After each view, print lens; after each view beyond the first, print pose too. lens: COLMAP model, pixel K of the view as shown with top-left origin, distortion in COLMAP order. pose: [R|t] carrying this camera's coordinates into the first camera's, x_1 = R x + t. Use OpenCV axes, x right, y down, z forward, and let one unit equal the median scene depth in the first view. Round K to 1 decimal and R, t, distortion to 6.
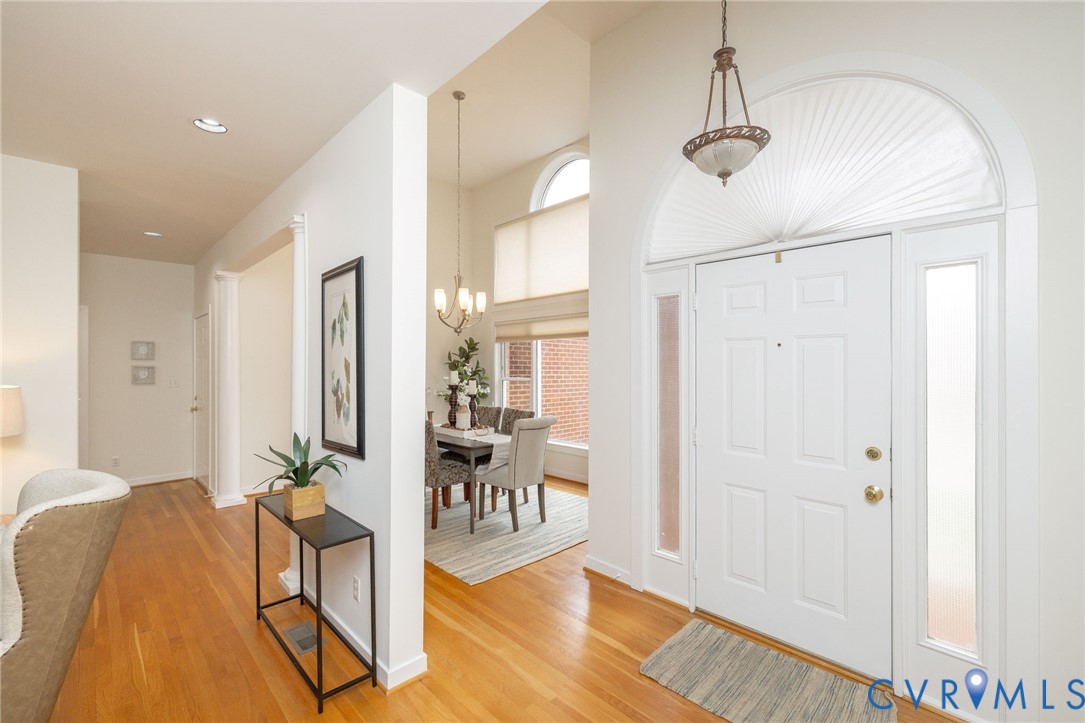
lens RADIAL K [[472.7, 0, 513.7], [0, 472.7, 361.7], [0, 0, 1]] dist [0.003696, 0.000582]
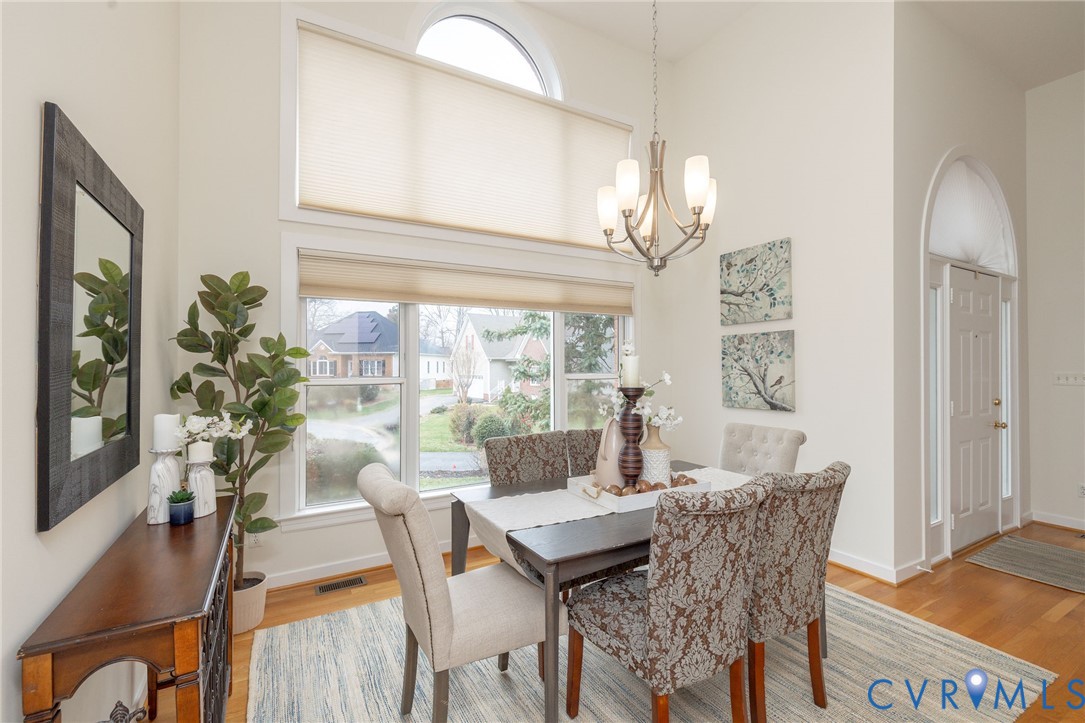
lens RADIAL K [[463.4, 0, 538.6], [0, 463.4, 359.1], [0, 0, 1]] dist [-0.000028, 0.000096]
pose [[0.228319, 0.003701, 0.973579, -0.431006], [-0.000770, 0.999993, -0.003621, 0.019999], [-0.973586, 0.000077, 0.228320, 0.766583]]
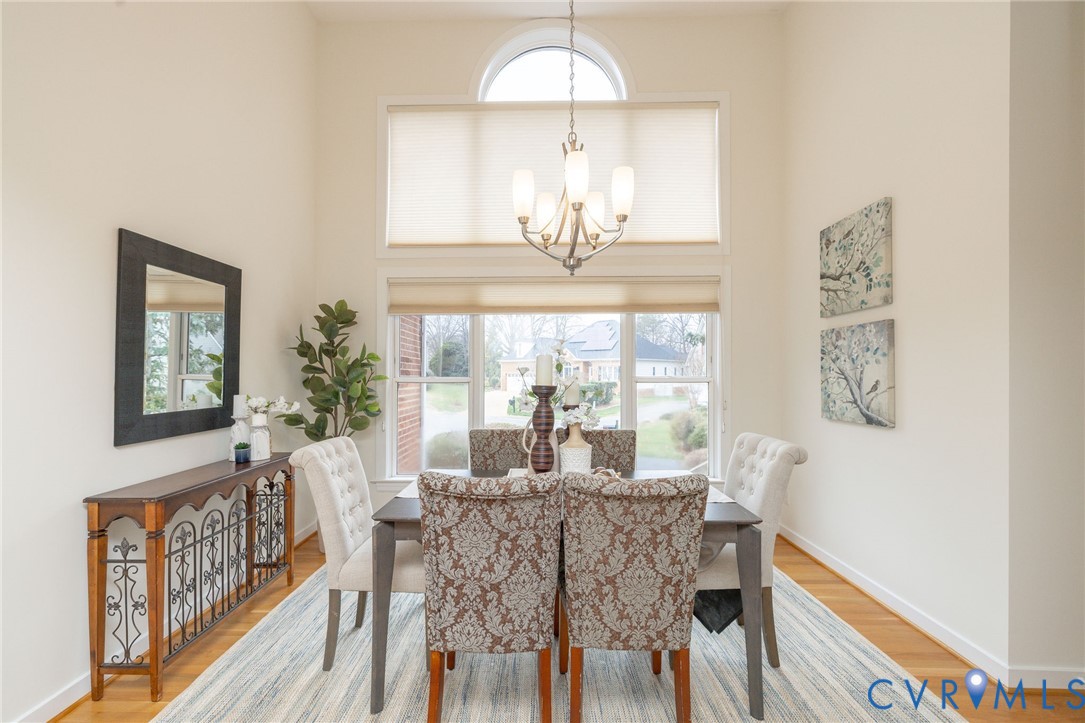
lens RADIAL K [[459.9, 0, 528.2], [0, 459.9, 365.2], [0, 0, 1]] dist [0.000452, -0.000024]
pose [[0.687784, 0.001347, 0.725915, -0.350746], [0.002127, 0.999990, -0.003871, 0.025156], [-0.725913, 0.004206, 0.687774, 0.555988]]
